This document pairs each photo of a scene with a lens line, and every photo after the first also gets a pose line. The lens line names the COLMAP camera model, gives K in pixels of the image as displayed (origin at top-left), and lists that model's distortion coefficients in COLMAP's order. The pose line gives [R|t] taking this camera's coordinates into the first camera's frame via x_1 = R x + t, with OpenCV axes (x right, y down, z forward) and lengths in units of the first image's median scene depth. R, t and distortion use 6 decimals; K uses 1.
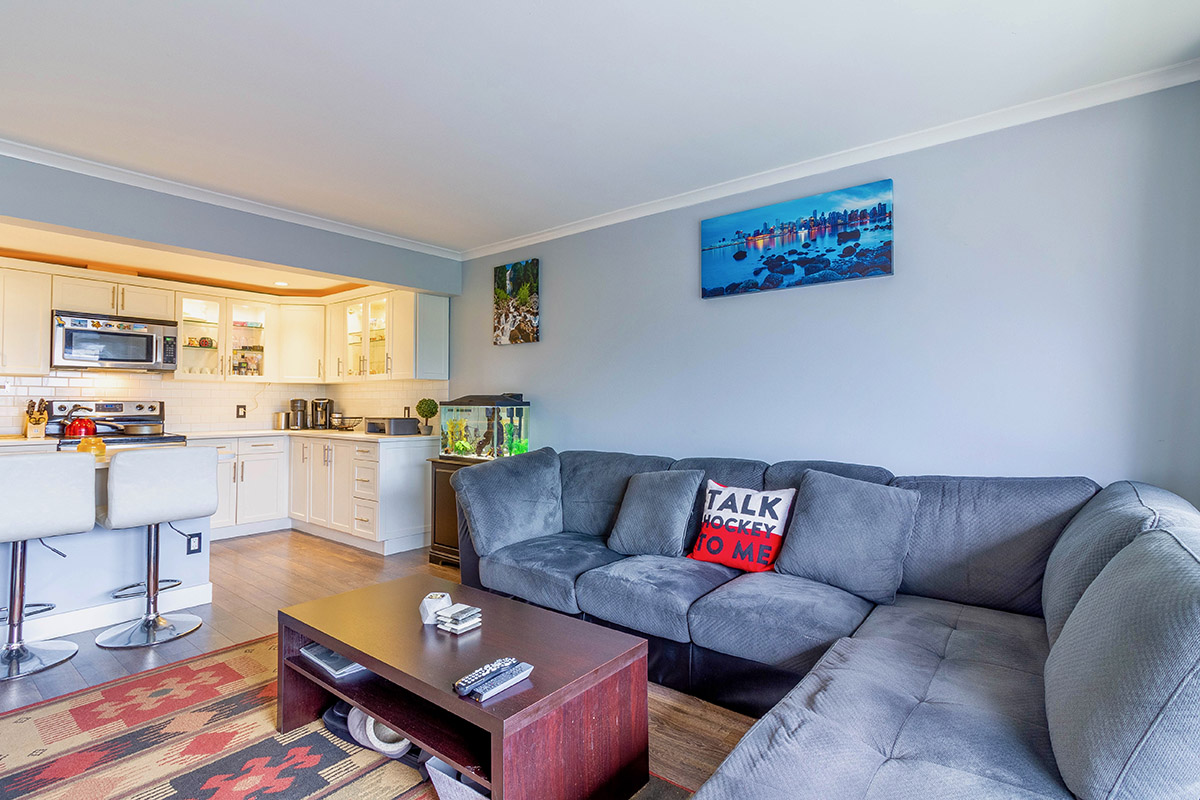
lens RADIAL K [[573.4, 0, 640.4], [0, 573.4, 396.9], [0, 0, 1]] dist [0.001185, -0.000023]
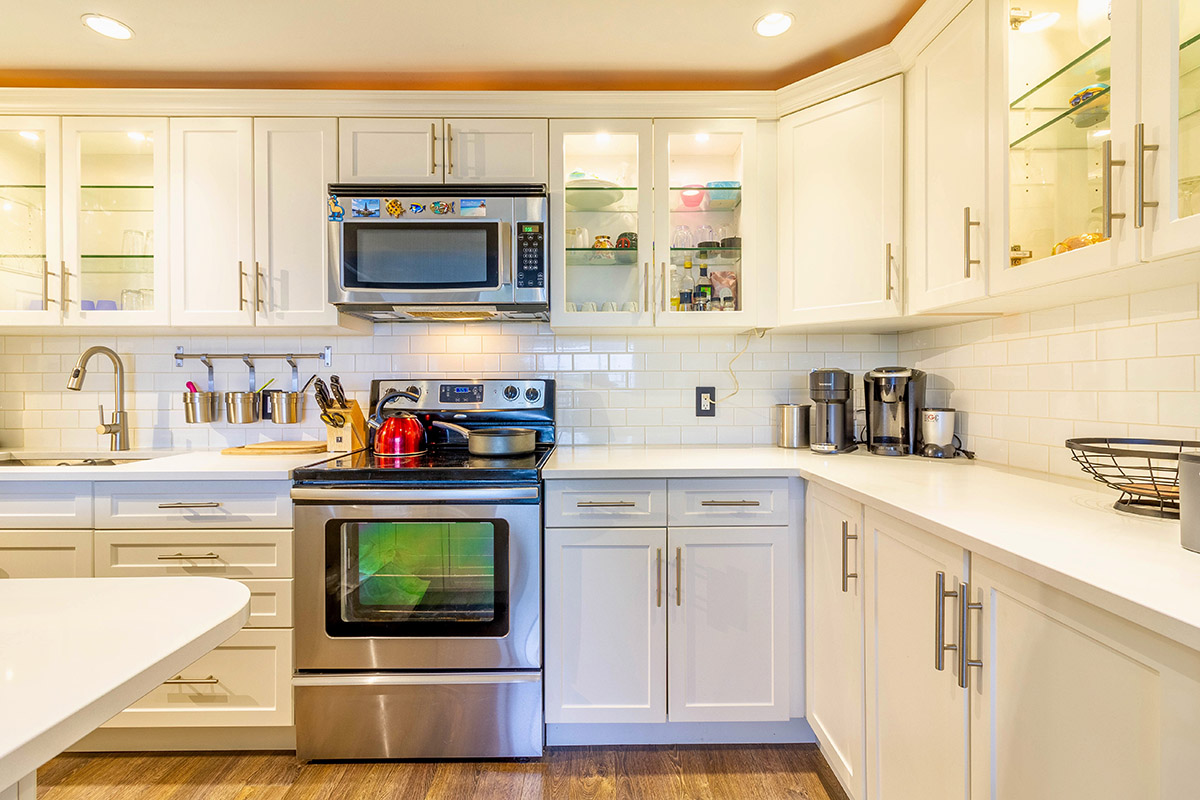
lens RADIAL K [[565.0, 0, 567.4], [0, 565.0, 382.1], [0, 0, 1]] dist [0.001787, 0.000176]
pose [[0.547424, -0.009924, -0.836796, -0.417030], [0.017214, 0.999852, -0.000596, 0.009929], [0.836678, -0.014078, 0.547514, 0.715010]]
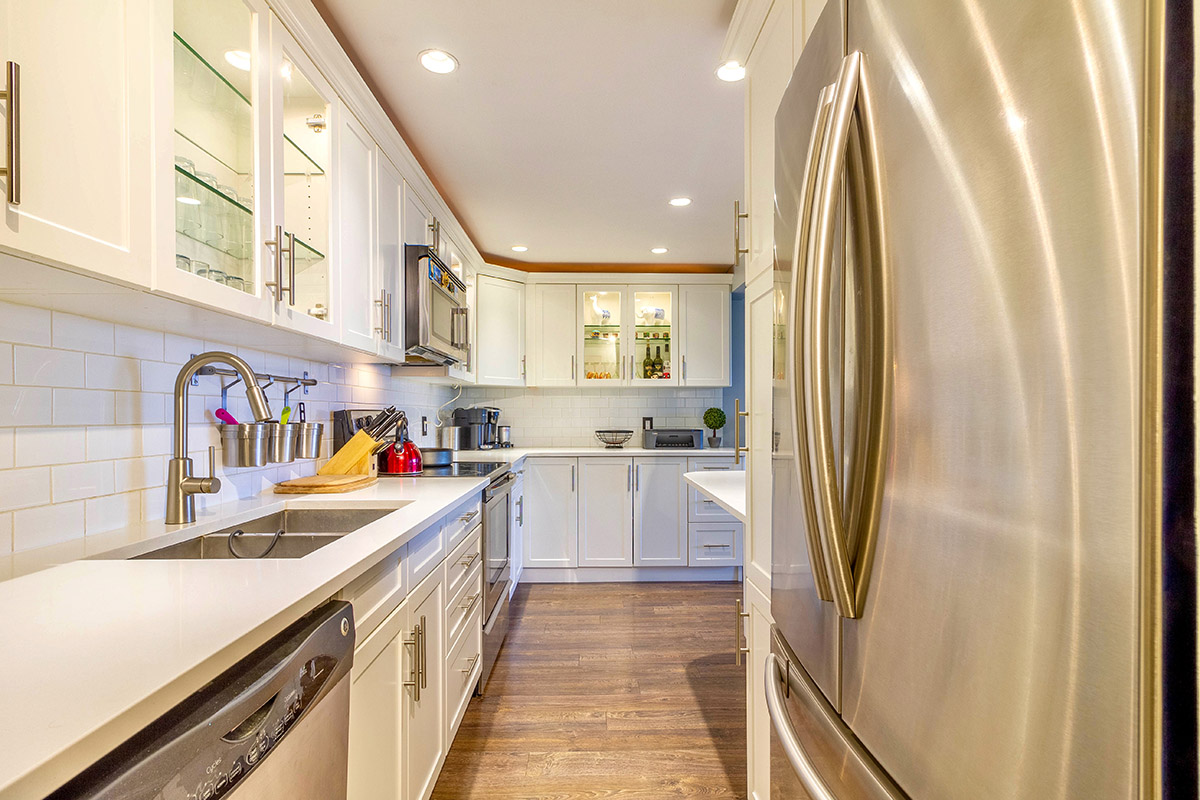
lens RADIAL K [[558.2, 0, 640.4], [0, 558.2, 418.6], [0, 0, 1]] dist [0.000566, 0.000044]
pose [[0.783314, -0.007127, 0.621586, -0.949432], [-0.007743, 0.999745, 0.021221, 0.001577], [-0.621578, -0.021435, 0.783059, 0.348592]]
